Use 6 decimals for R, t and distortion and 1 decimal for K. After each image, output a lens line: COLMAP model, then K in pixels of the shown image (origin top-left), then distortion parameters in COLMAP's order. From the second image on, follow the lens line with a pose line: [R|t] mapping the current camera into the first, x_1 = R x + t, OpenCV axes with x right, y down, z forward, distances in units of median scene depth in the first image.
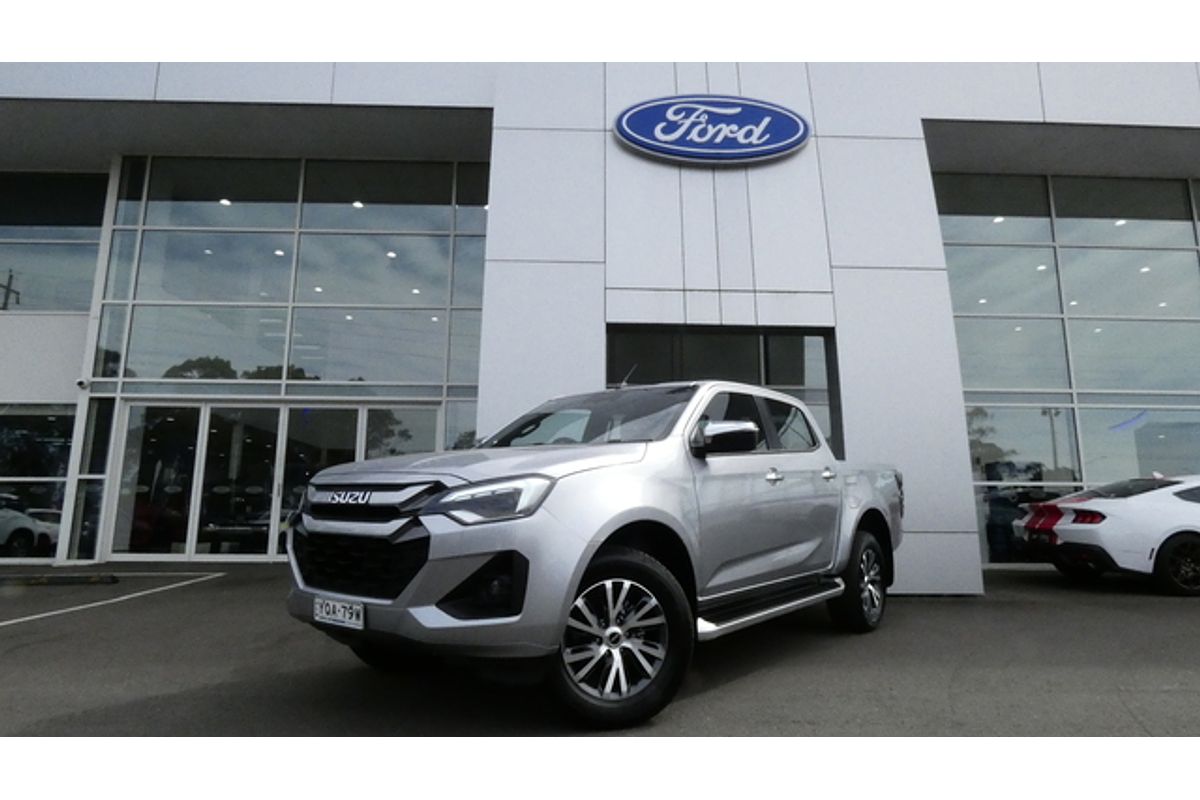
lens RADIAL K [[717.6, 0, 602.2], [0, 717.6, 395.8], [0, 0, 1]] dist [-0.007788, 0.002210]
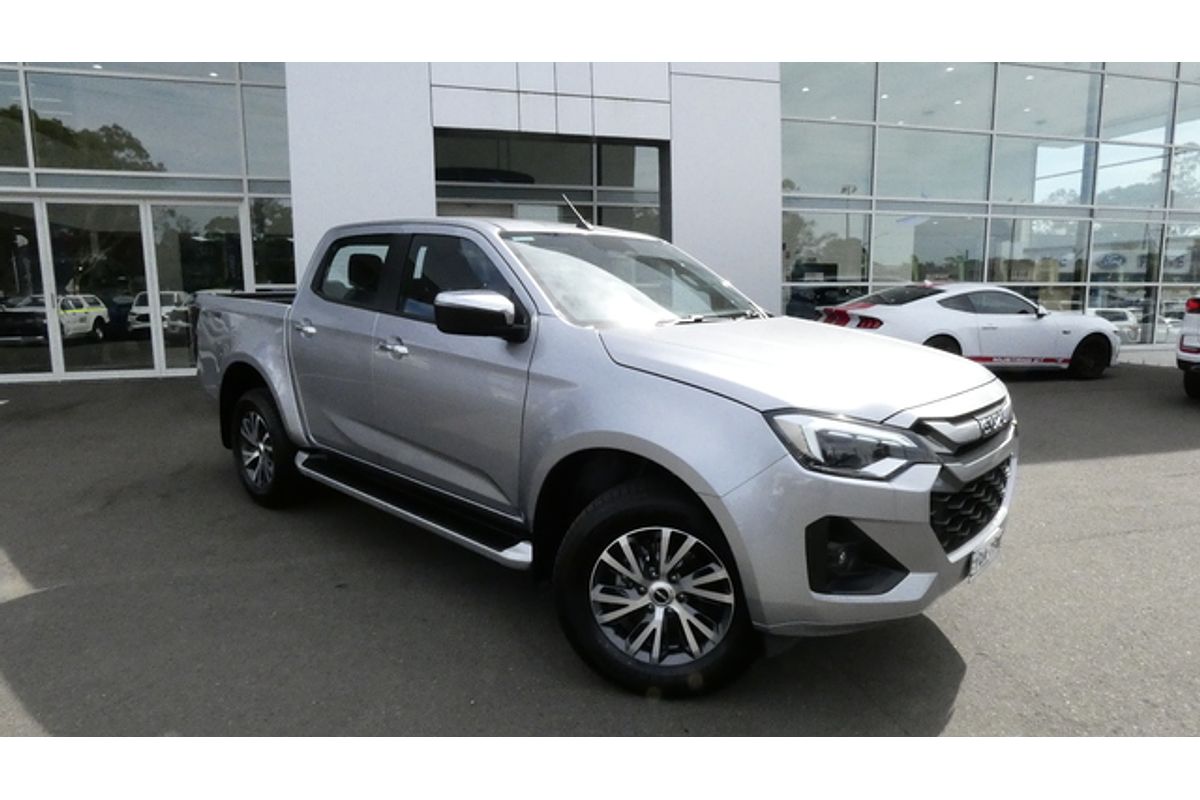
lens RADIAL K [[720.0, 0, 599.5], [0, 720.0, 394.1], [0, 0, 1]] dist [-0.003598, 0.003013]
pose [[0.971315, -0.044761, 0.233546, -0.017781], [-0.031100, 0.949777, 0.311379, -0.069581], [-0.235754, -0.309710, 0.921140, 0.000649]]
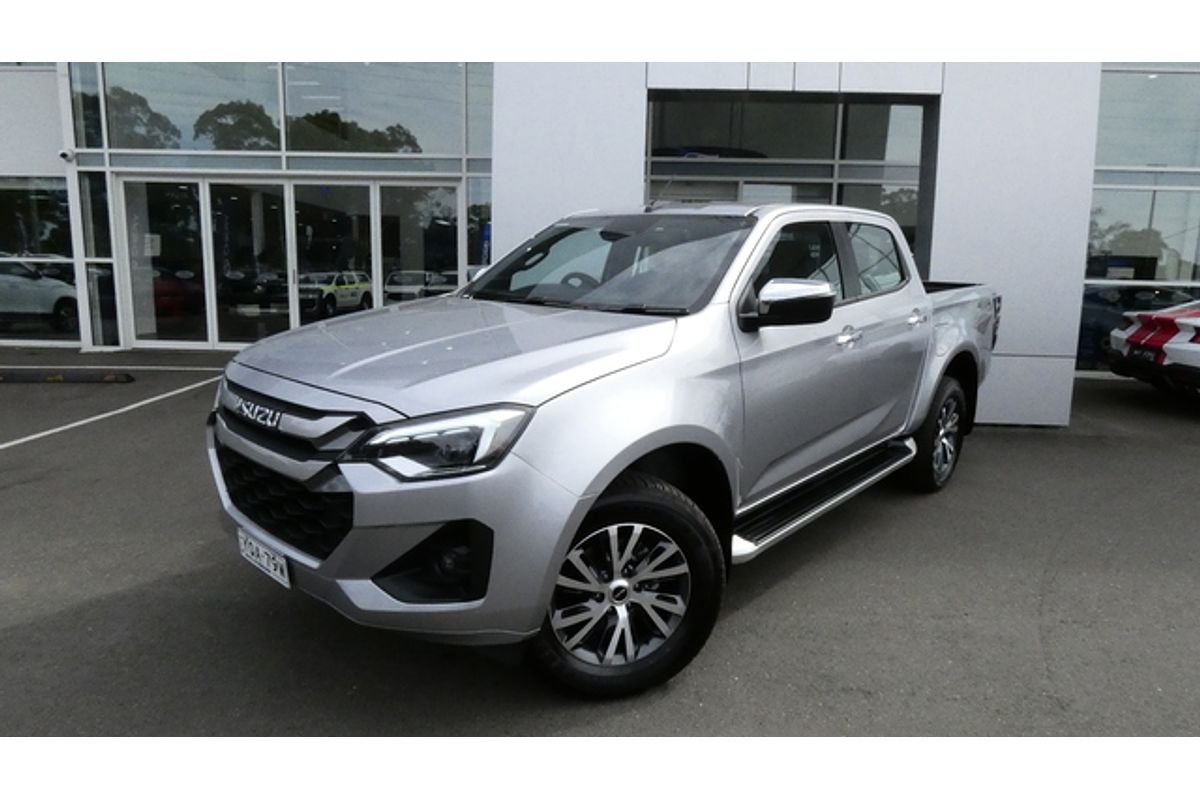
lens RADIAL K [[717.6, 0, 602.2], [0, 717.6, 395.8], [0, 0, 1]] dist [-0.007788, 0.002210]
pose [[0.997491, 0.027474, -0.065248, 0.016207], [-0.004124, 0.942614, 0.333859, -0.045153], [0.070676, -0.332752, 0.940362, 0.131530]]
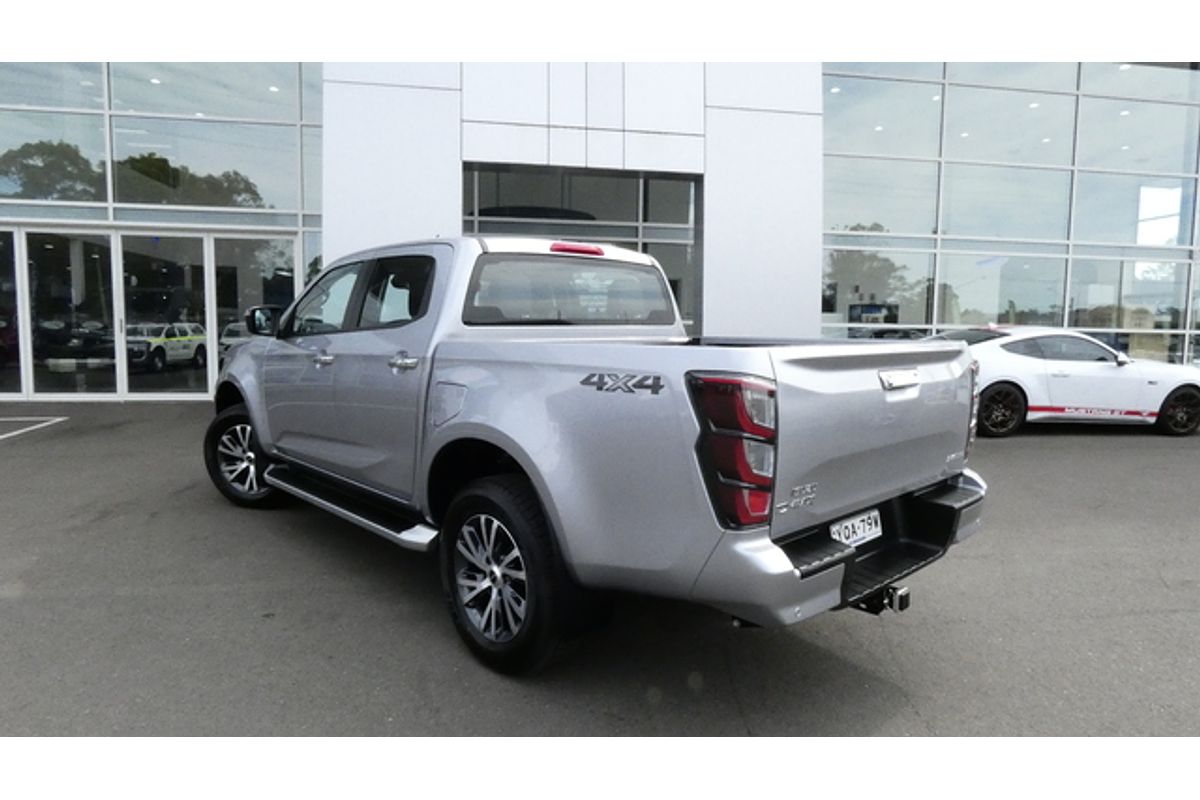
lens RADIAL K [[718.2, 0, 600.9], [0, 718.2, 395.1], [0, 0, 1]] dist [-0.003644, 0.001905]
pose [[0.992268, -0.002109, 0.124099, 0.065790], [-0.030794, 0.964408, 0.262619, -0.058457], [-0.120236, -0.264410, 0.956886, 0.013196]]
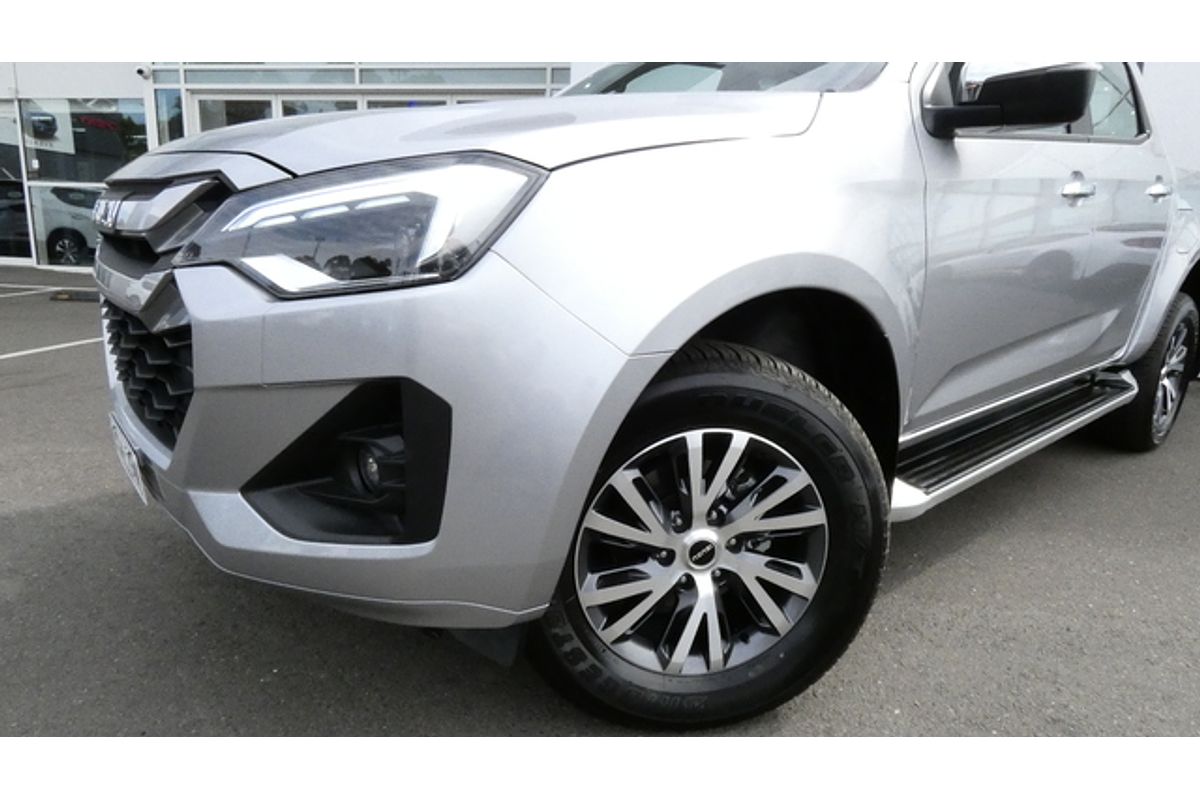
lens RADIAL K [[717.6, 0, 602.2], [0, 717.6, 395.8], [0, 0, 1]] dist [-0.007788, 0.002210]
pose [[0.979204, 0.071312, -0.189934, 0.012892], [0.005294, 0.926888, 0.375300, 0.031537], [0.202810, -0.368500, 0.907235, 0.237119]]
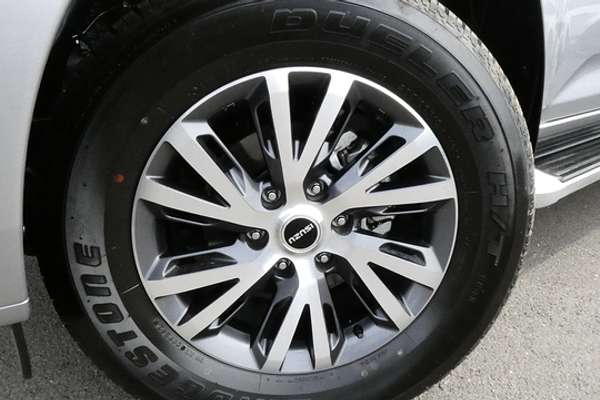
lens RADIAL K [[427.0, 0, 300.0], [0, 427.0, 200.0], [0, 0, 1]] dist [-0.010454, -0.001843]
pose [[0.966497, 0.083047, -0.242873, 0.025767], [0.040421, 0.885163, 0.463522, 0.085077], [0.253476, -0.457809, 0.852151, 0.313764]]
